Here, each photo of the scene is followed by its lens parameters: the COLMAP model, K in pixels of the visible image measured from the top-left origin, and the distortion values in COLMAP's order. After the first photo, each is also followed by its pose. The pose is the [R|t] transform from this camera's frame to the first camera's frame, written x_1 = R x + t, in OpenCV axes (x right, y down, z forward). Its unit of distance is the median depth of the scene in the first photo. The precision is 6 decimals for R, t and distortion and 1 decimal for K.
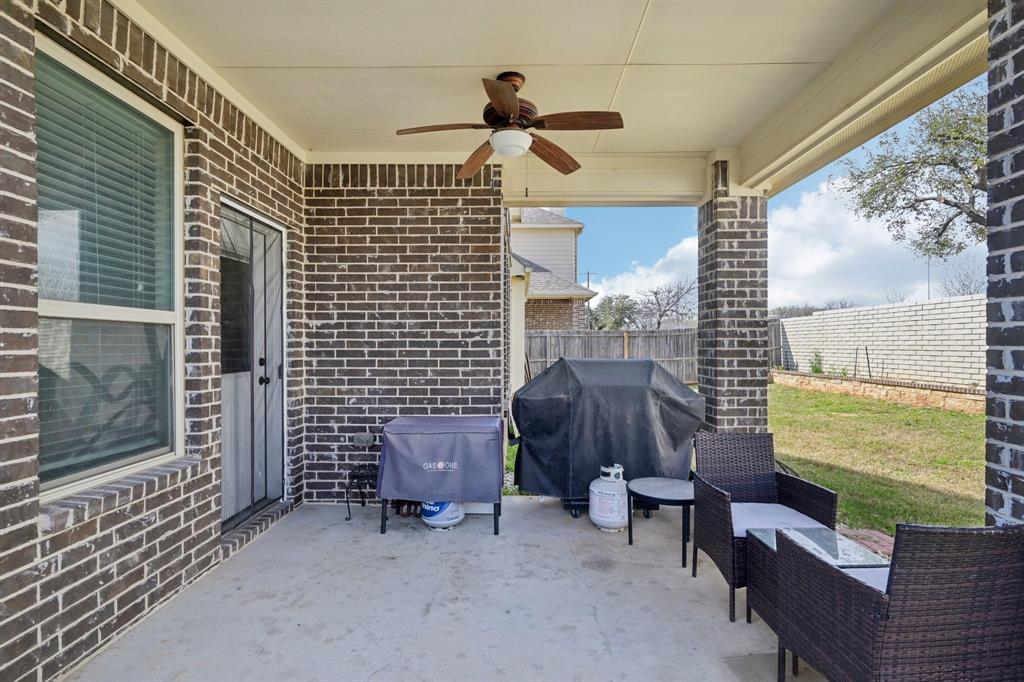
lens RADIAL K [[496.5, 0, 505.7], [0, 496.5, 343.0], [0, 0, 1]] dist [0.000205, 0.001330]
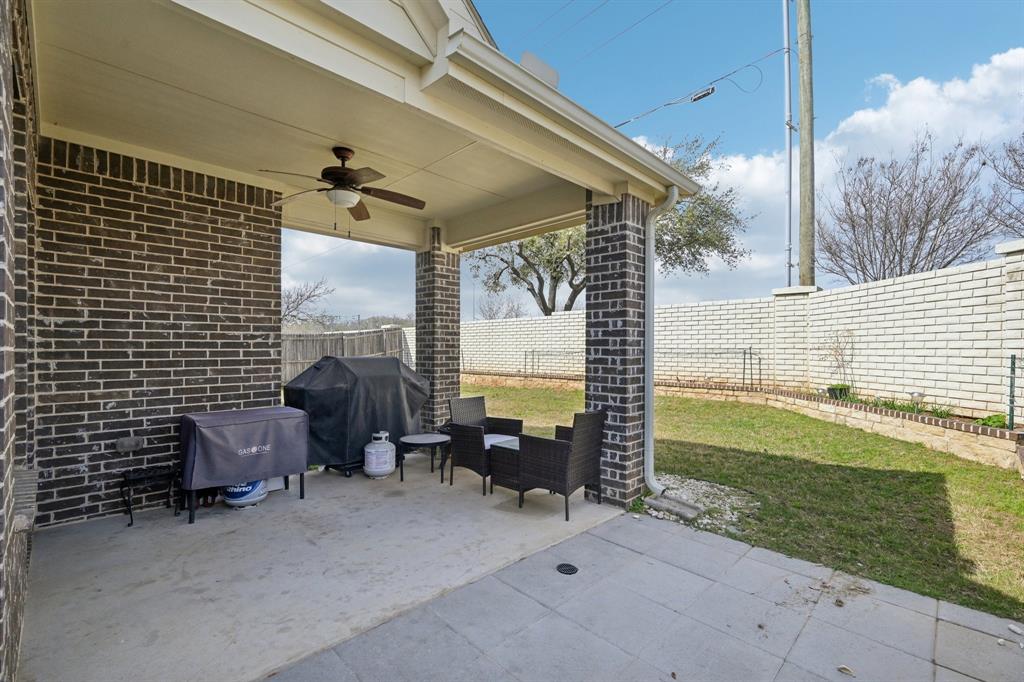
lens RADIAL K [[465.9, 0, 519.7], [0, 465.9, 343.0], [0, 0, 1]] dist [0.008682, -0.000169]
pose [[0.680306, 0.009741, 0.732863, -0.435971], [-0.003376, 0.999943, -0.010158, 0.005870], [-0.732920, 0.004437, 0.680300, -0.166746]]
